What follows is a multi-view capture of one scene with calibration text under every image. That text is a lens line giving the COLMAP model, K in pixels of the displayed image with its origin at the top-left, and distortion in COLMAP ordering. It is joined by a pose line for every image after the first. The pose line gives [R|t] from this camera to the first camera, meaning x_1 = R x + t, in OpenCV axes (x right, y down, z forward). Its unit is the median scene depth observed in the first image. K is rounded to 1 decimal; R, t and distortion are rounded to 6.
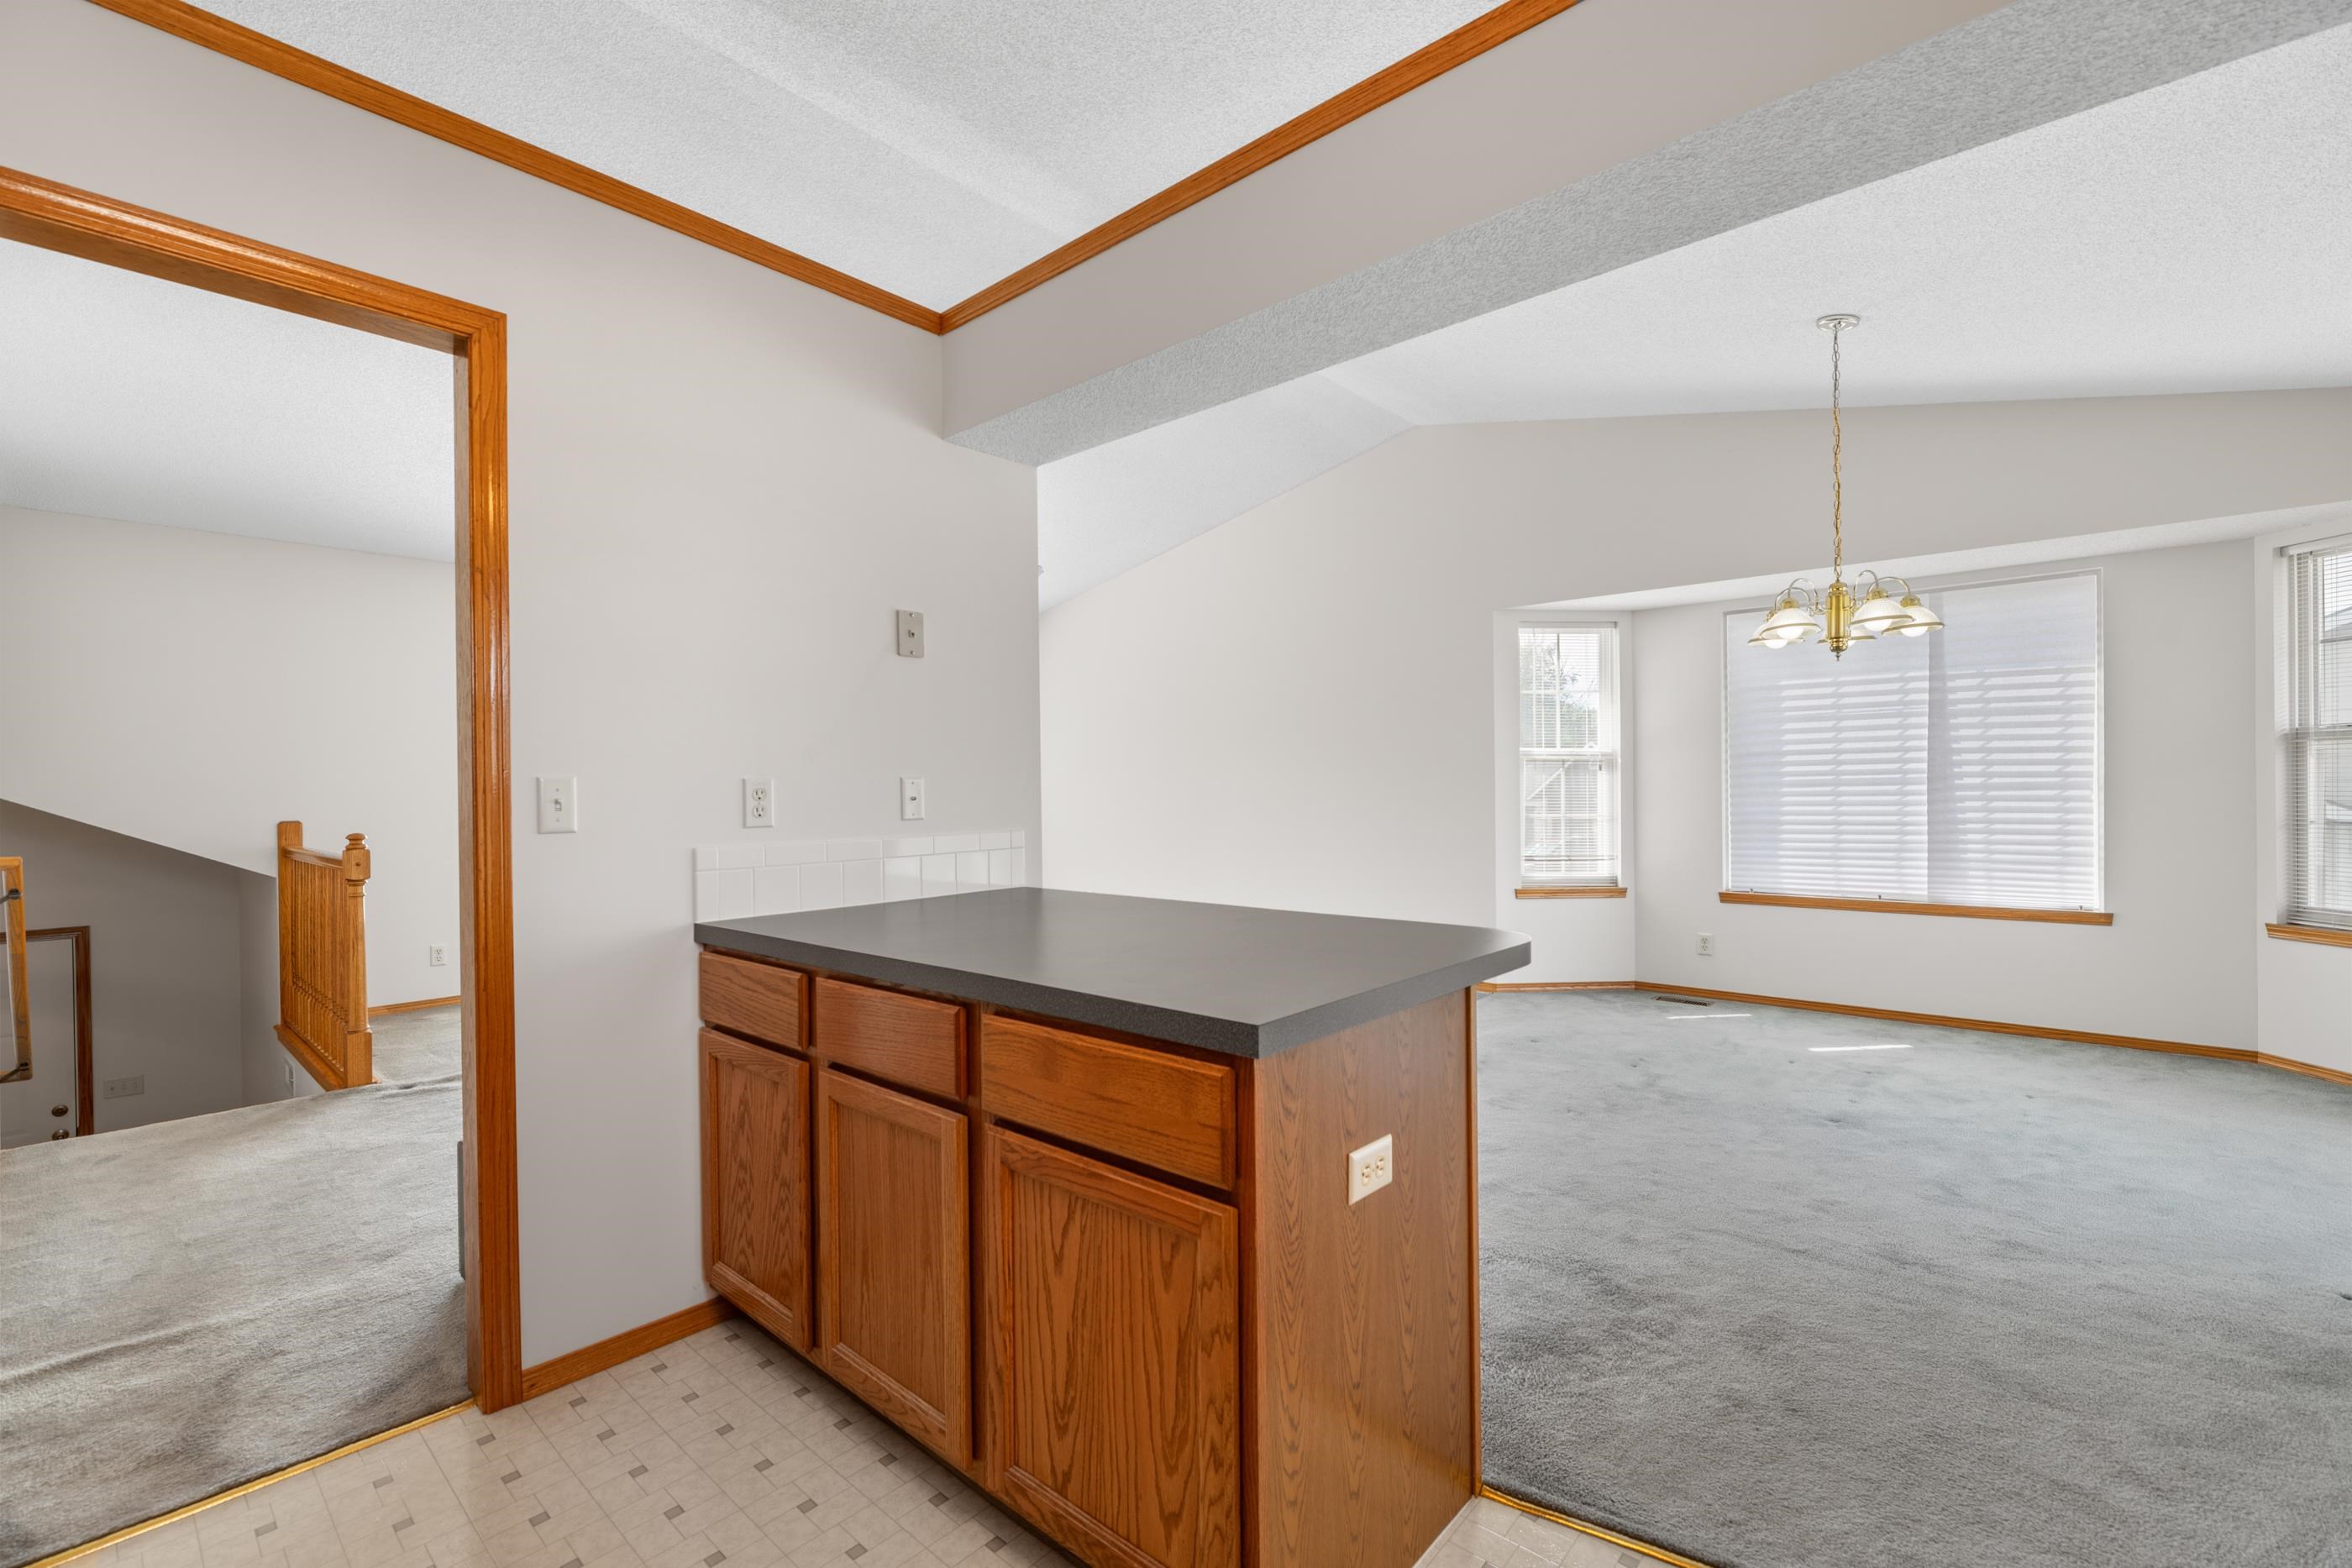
lens RADIAL K [[1022.0, 0, 1166.9], [0, 1022.0, 784.9], [0, 0, 1]] dist [-0.000712, -0.000558]
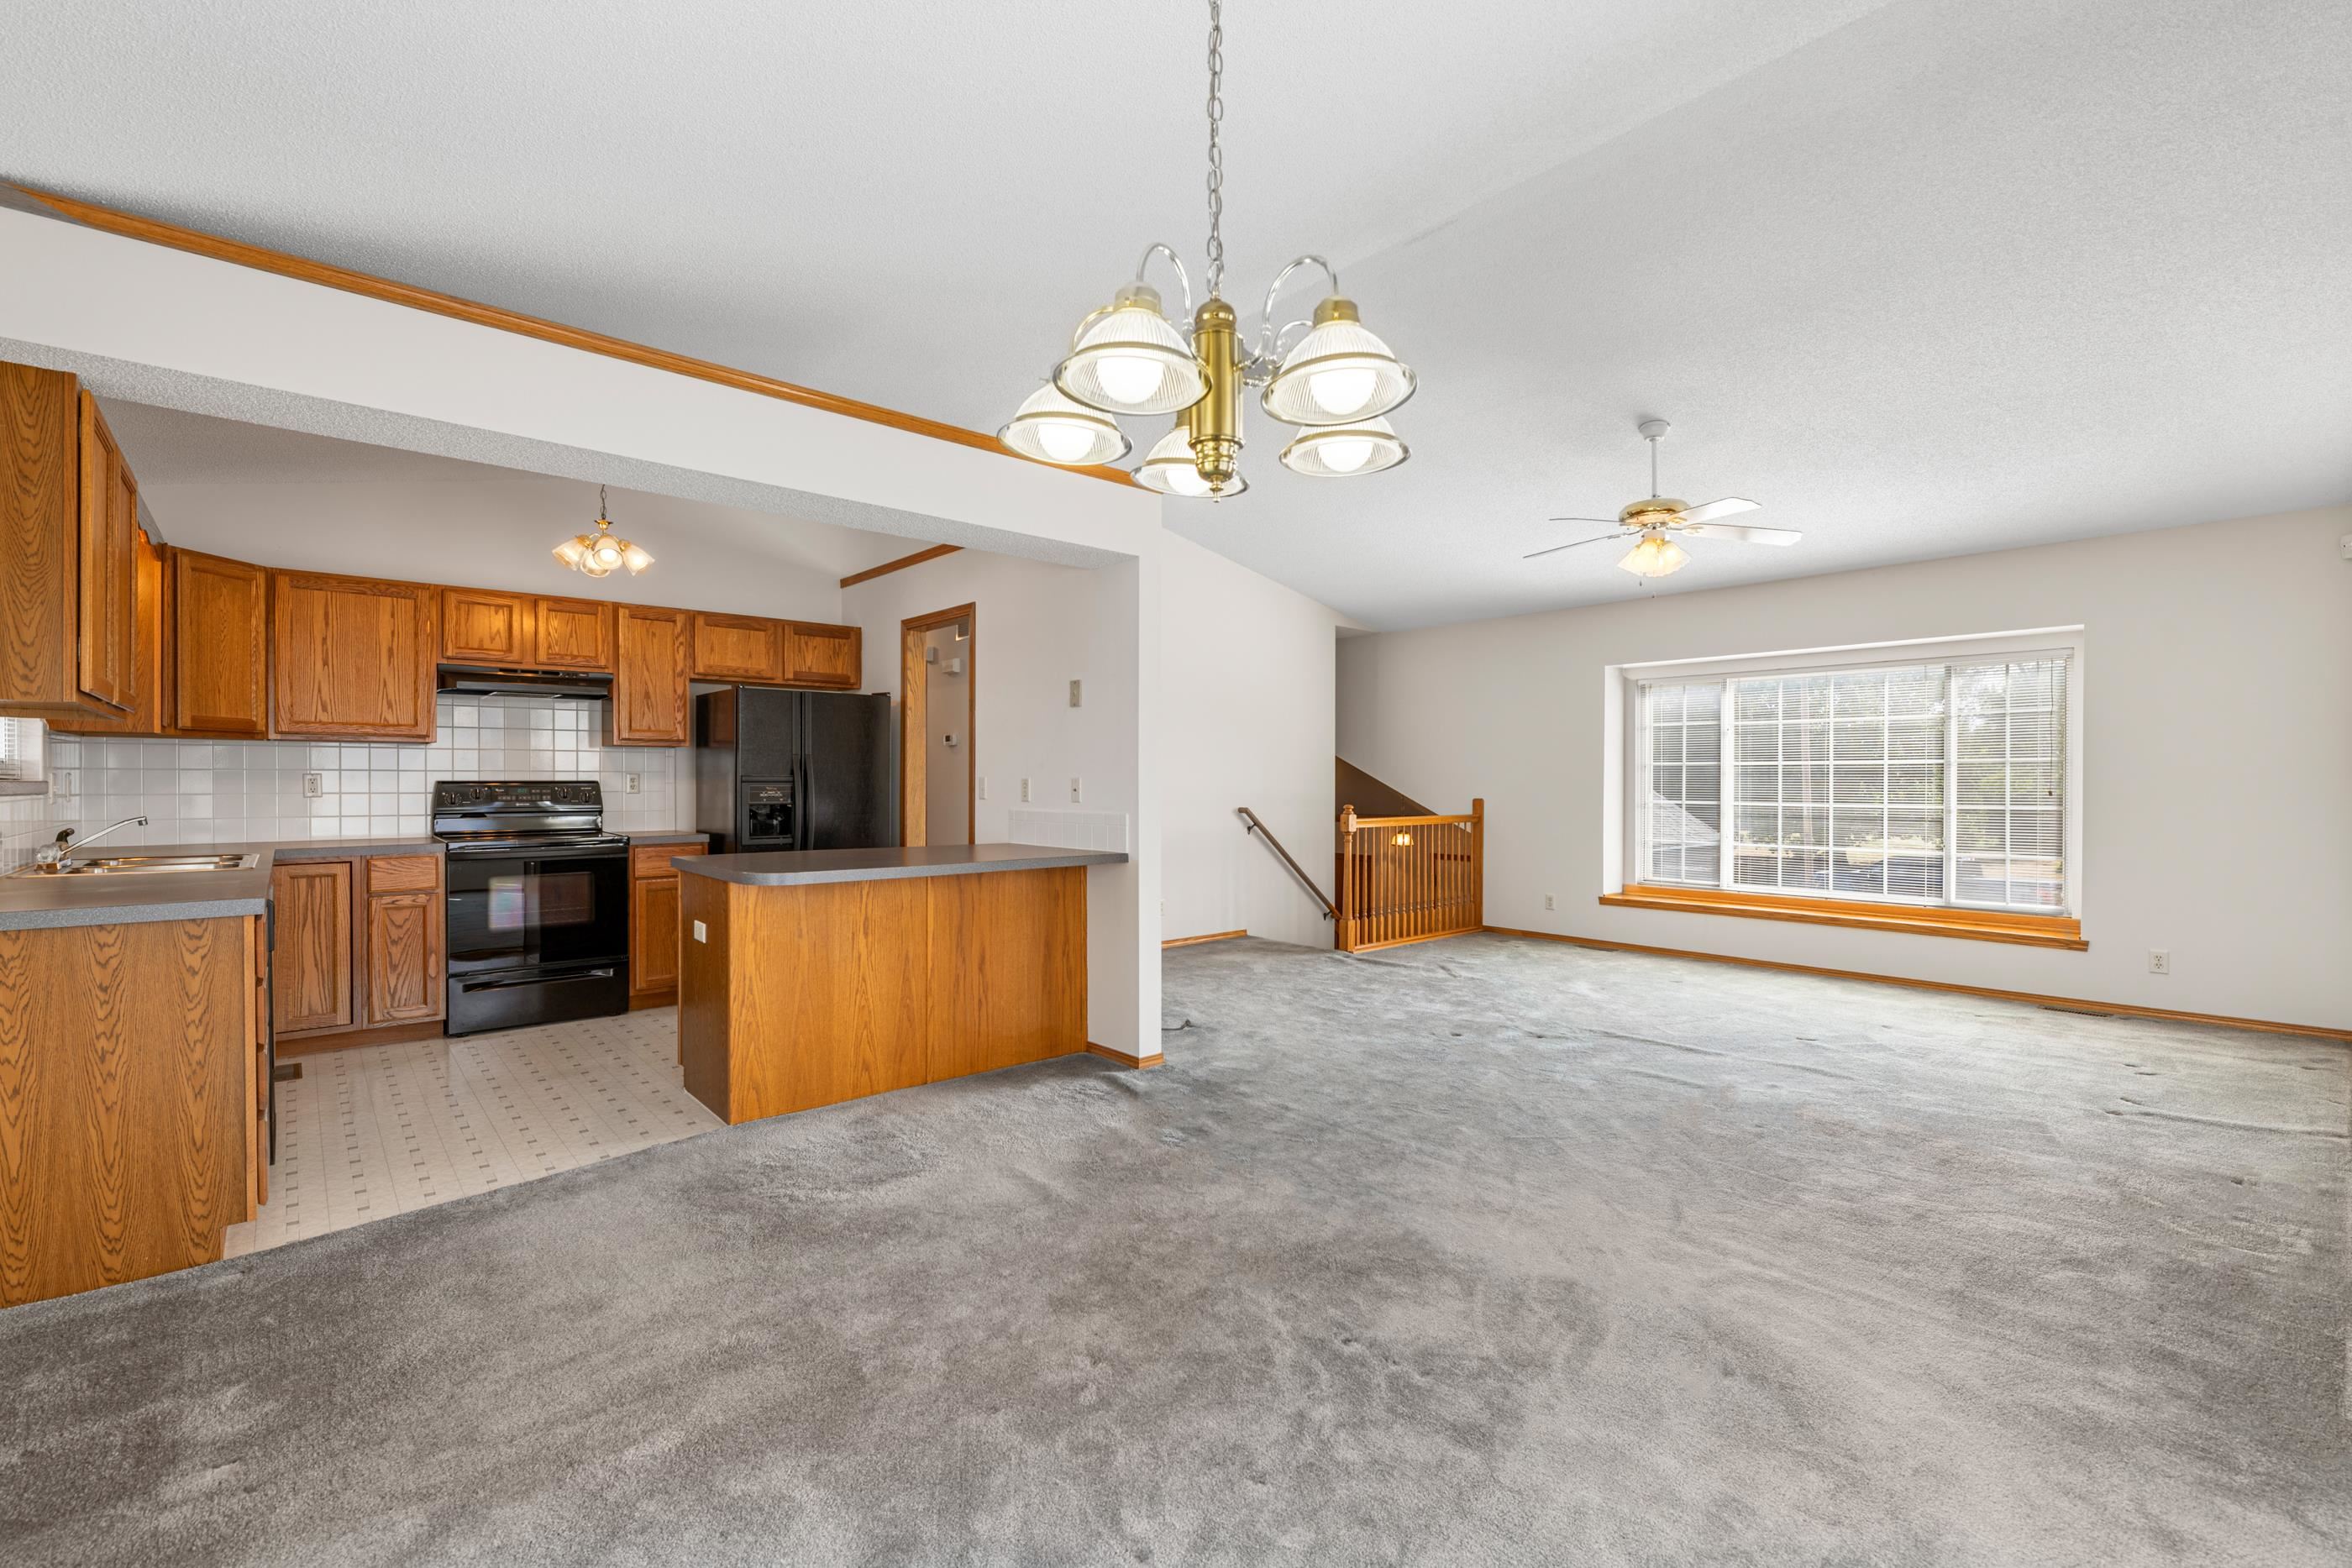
lens RADIAL K [[1022.0, 0, 1159.9], [0, 1022.0, 785.9], [0, 0, 1]] dist [-0.000712, -0.000558]
pose [[-0.147367, 0.018045, -0.988917, 2.489935], [-0.000680, 0.999831, 0.018345, -0.042992], [0.989082, 0.003375, -0.147330, 2.432974]]
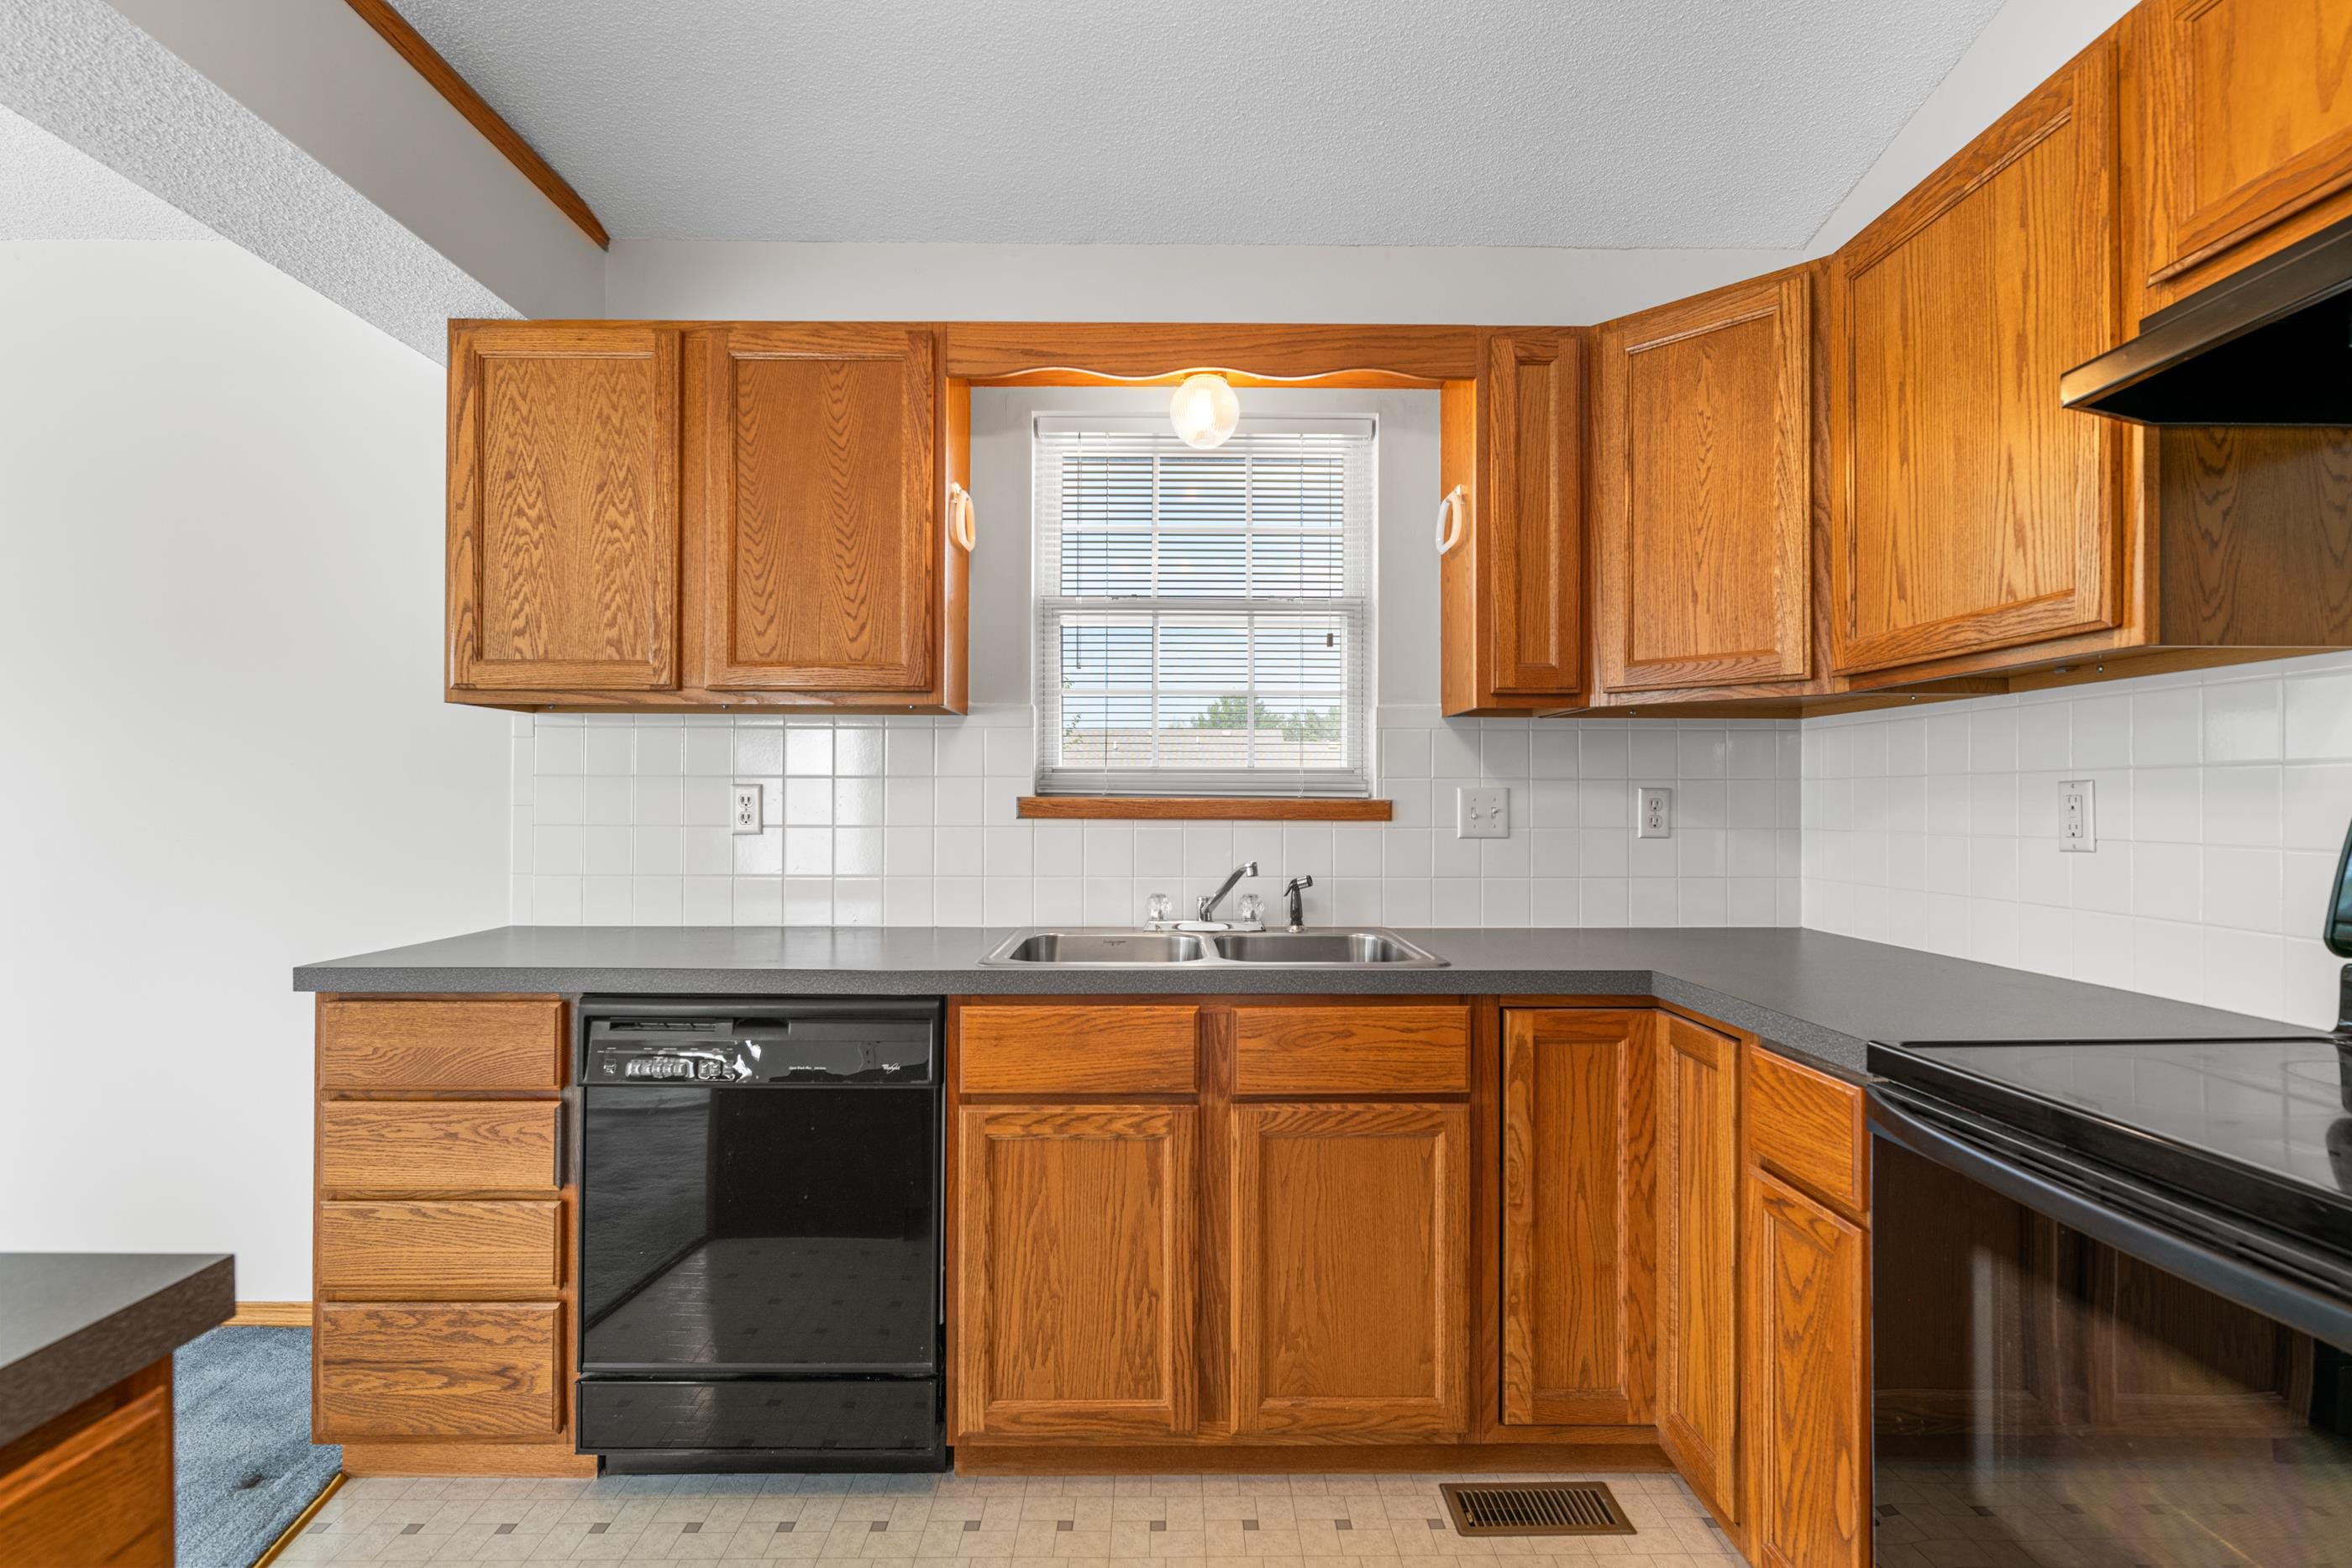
lens RADIAL K [[1129.8, 0, 1174.4], [0, 1129.8, 795.1], [0, 0, 1]] dist [0.000914, -0.002859]
pose [[-0.663853, 0.014992, 0.747713, -0.529185], [0.005309, 0.999868, -0.015335, 0.007190], [-0.747844, -0.006210, -0.663845, 0.836439]]
